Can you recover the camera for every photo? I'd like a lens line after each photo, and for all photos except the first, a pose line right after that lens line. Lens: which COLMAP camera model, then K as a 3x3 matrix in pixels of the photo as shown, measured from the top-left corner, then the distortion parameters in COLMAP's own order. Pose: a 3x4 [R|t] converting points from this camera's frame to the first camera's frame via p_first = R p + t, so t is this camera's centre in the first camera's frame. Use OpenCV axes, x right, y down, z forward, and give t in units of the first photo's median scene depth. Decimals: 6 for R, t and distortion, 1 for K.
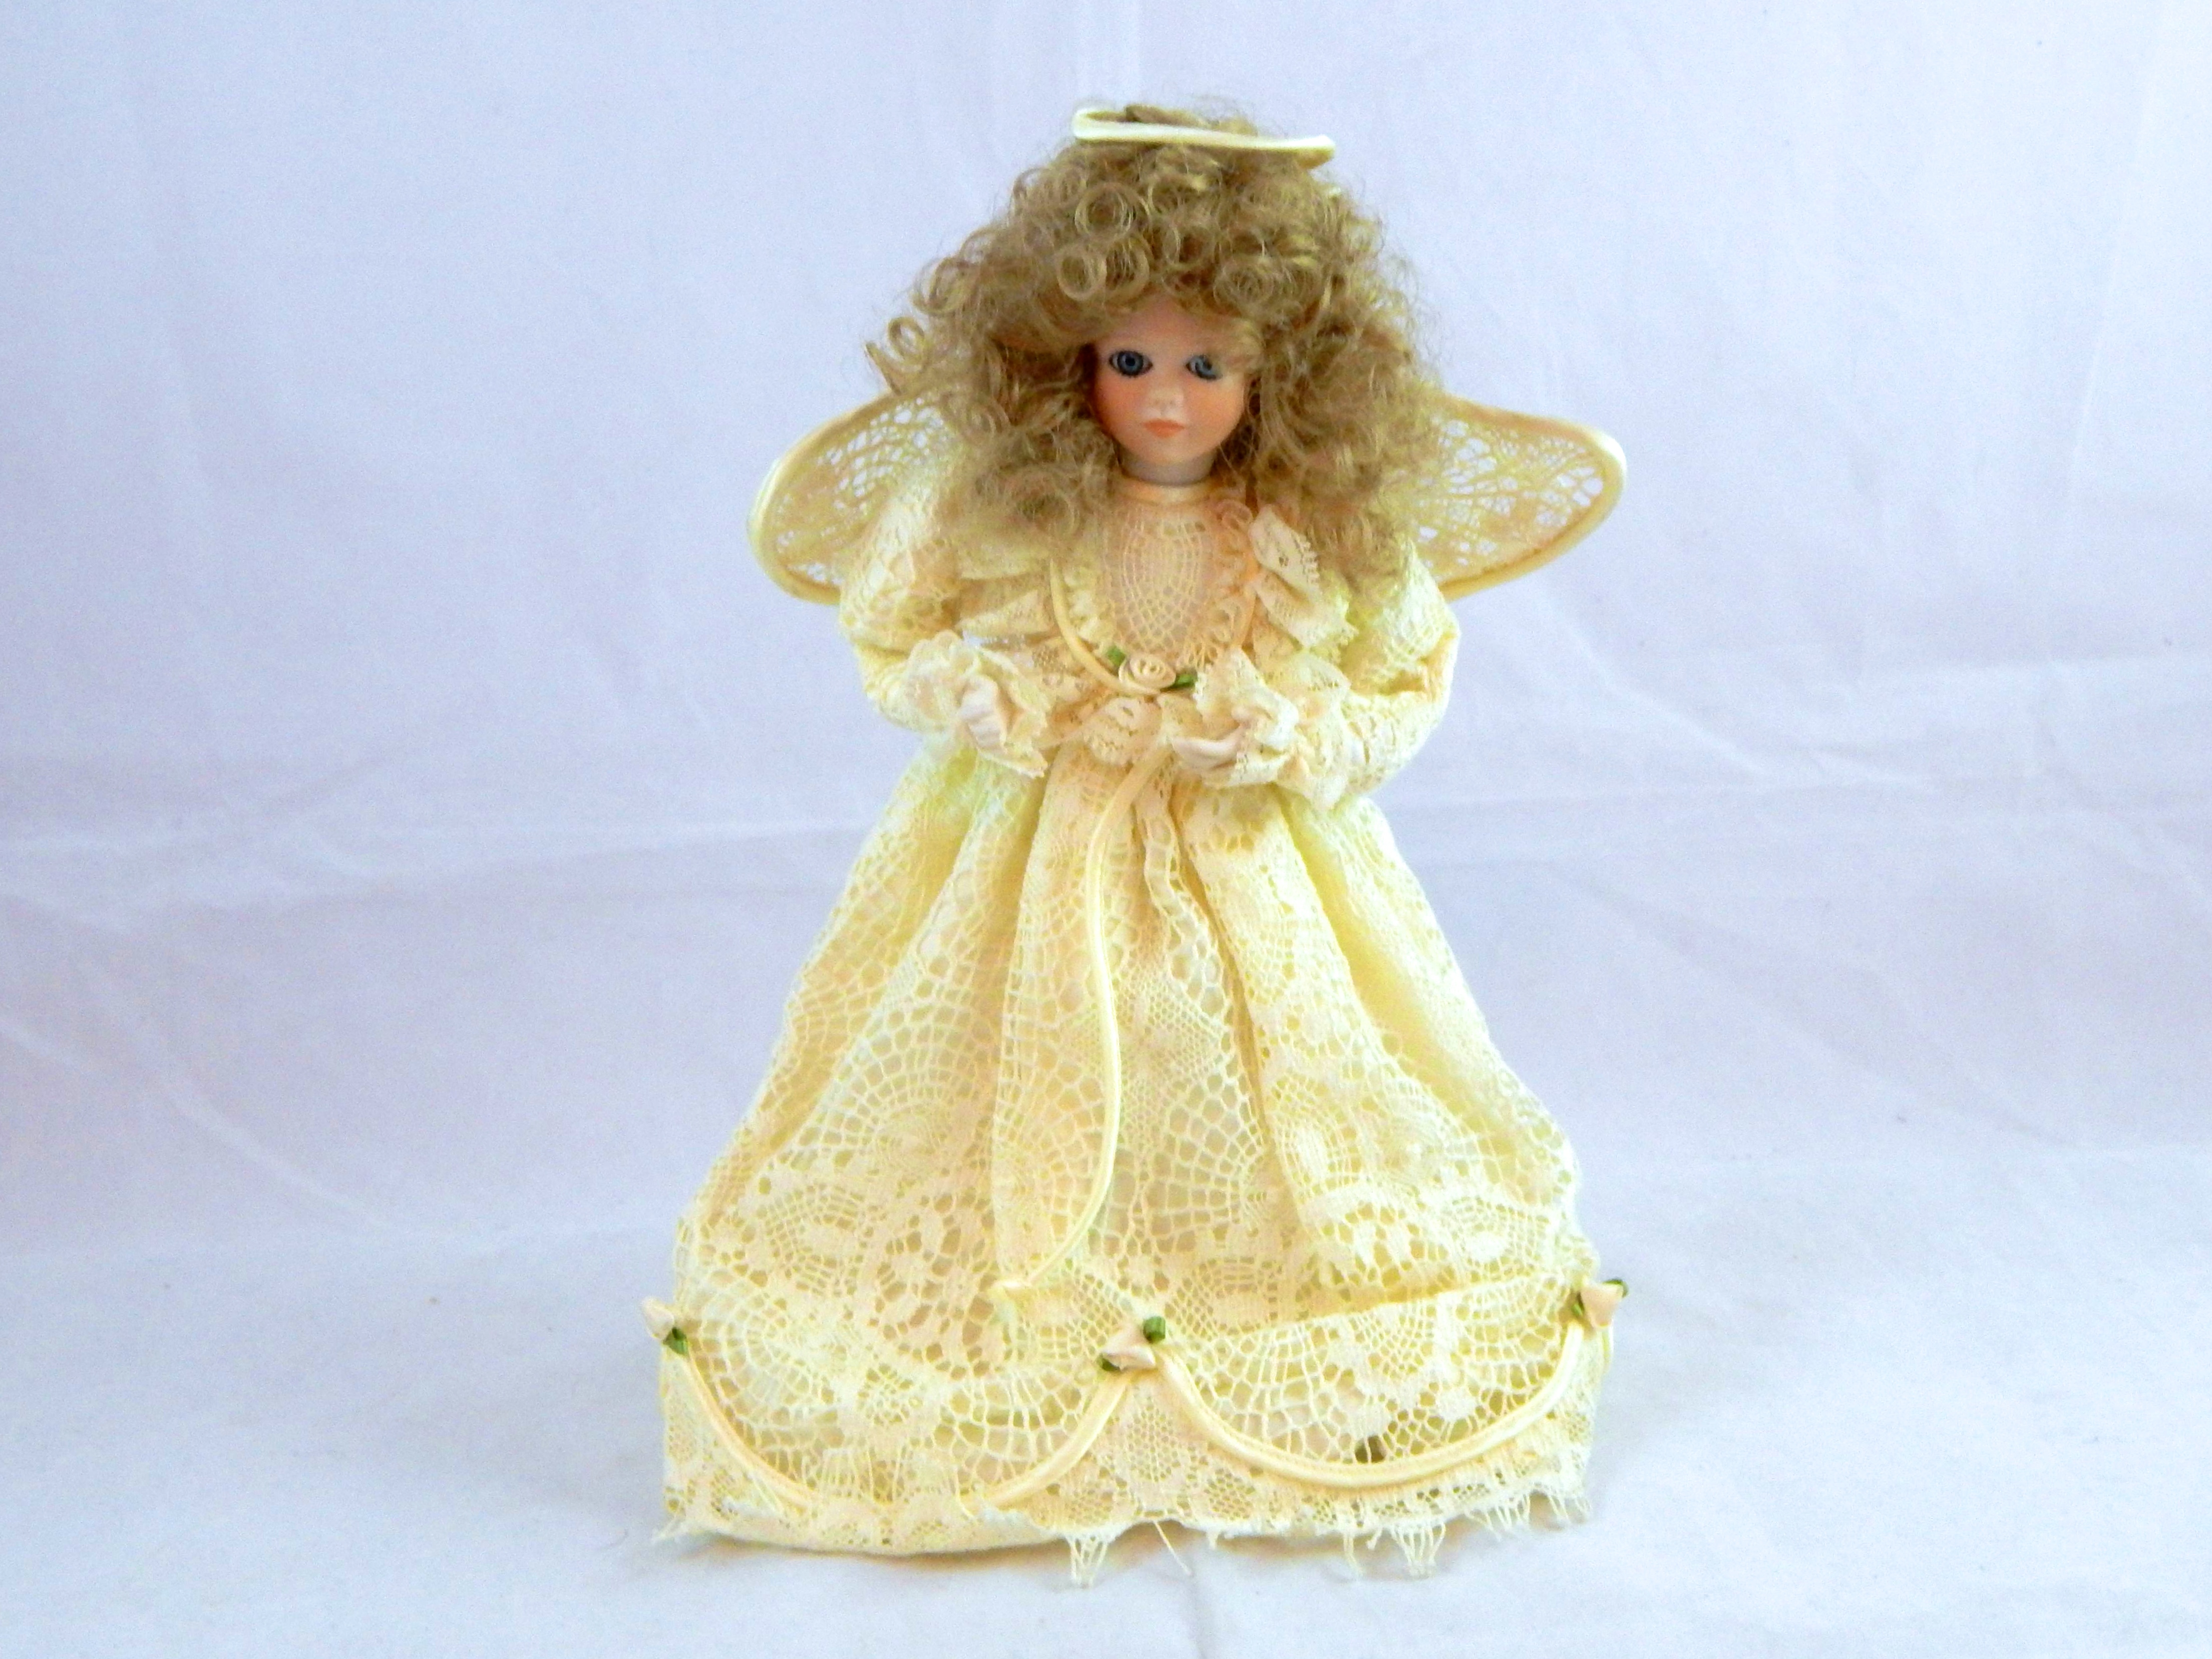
lens RADIAL K [[3802.6, 0, 1106.8], [0, 3802.6, 826.5], [0, 0, 1]] dist [-0.061667, 0.000000]
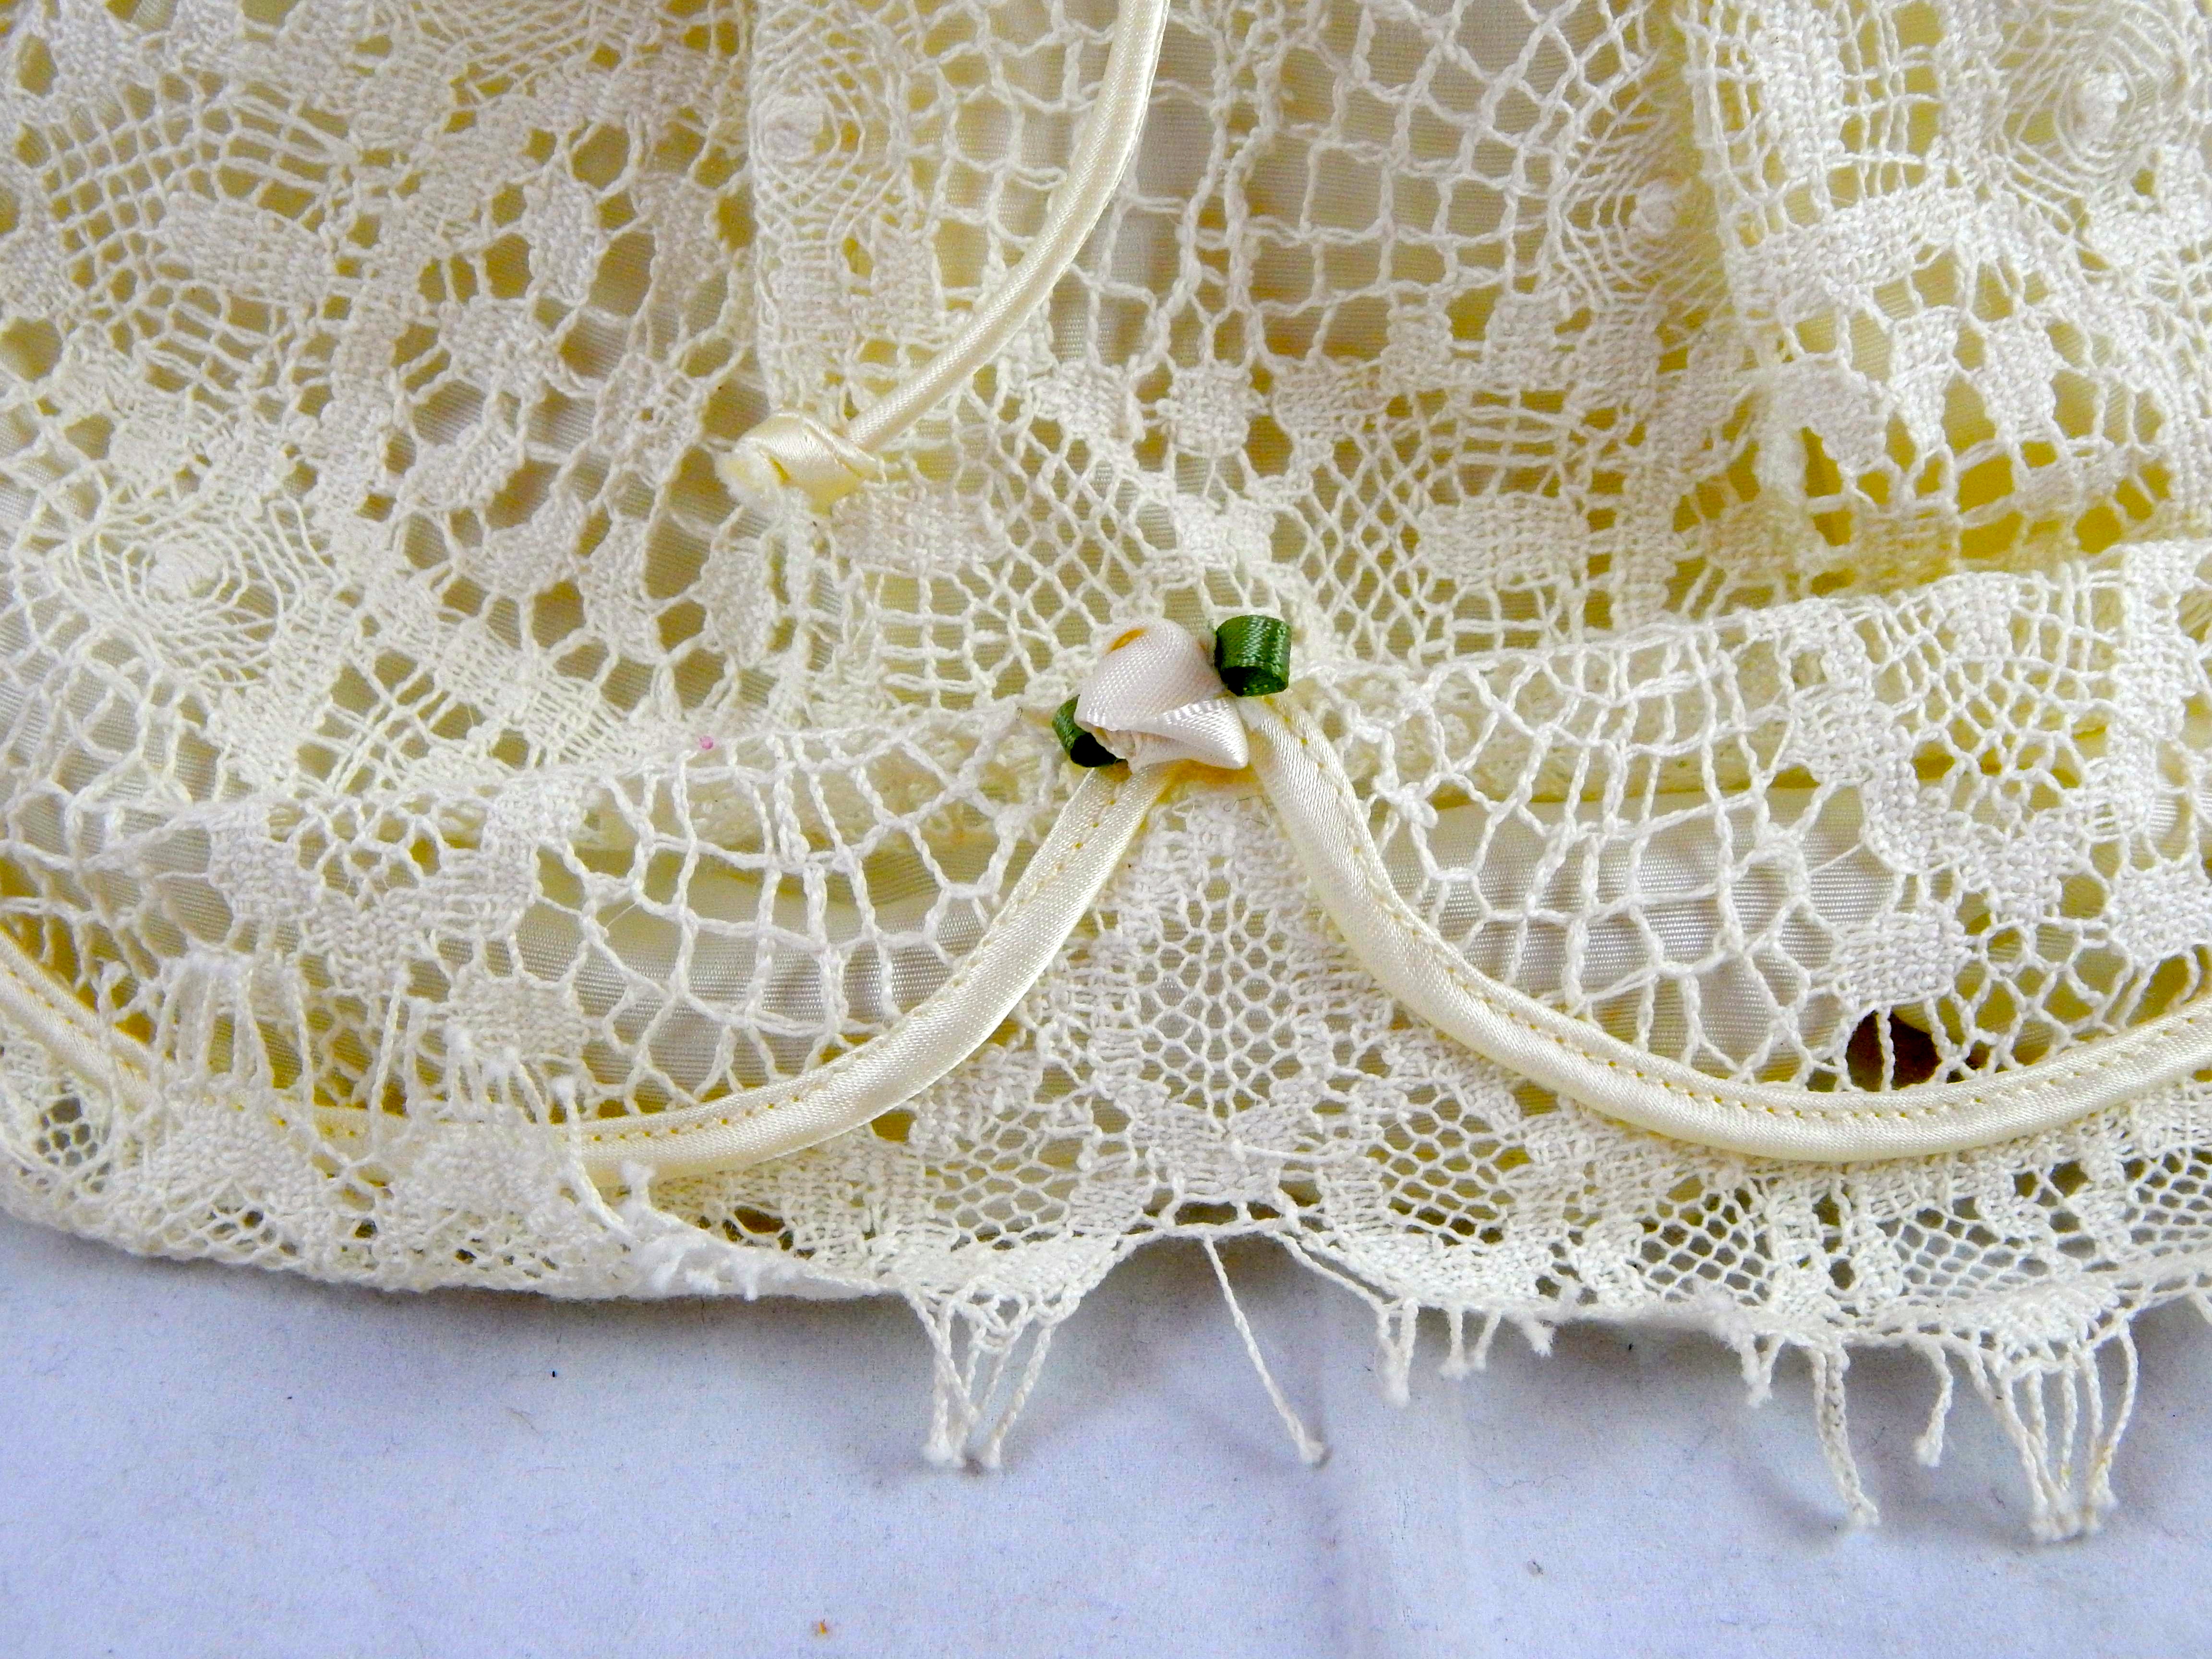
lens RADIAL K [[3802.9, 0, 1123.2], [0, 3802.9, 826.8], [0, 0, 1]] dist [-0.061667, 0.000000]
pose [[0.997613, 0.060001, 0.034192, -0.007110], [-0.067981, 0.940380, 0.333264, 0.044483], [-0.012158, -0.334792, 0.942213, 0.699213]]
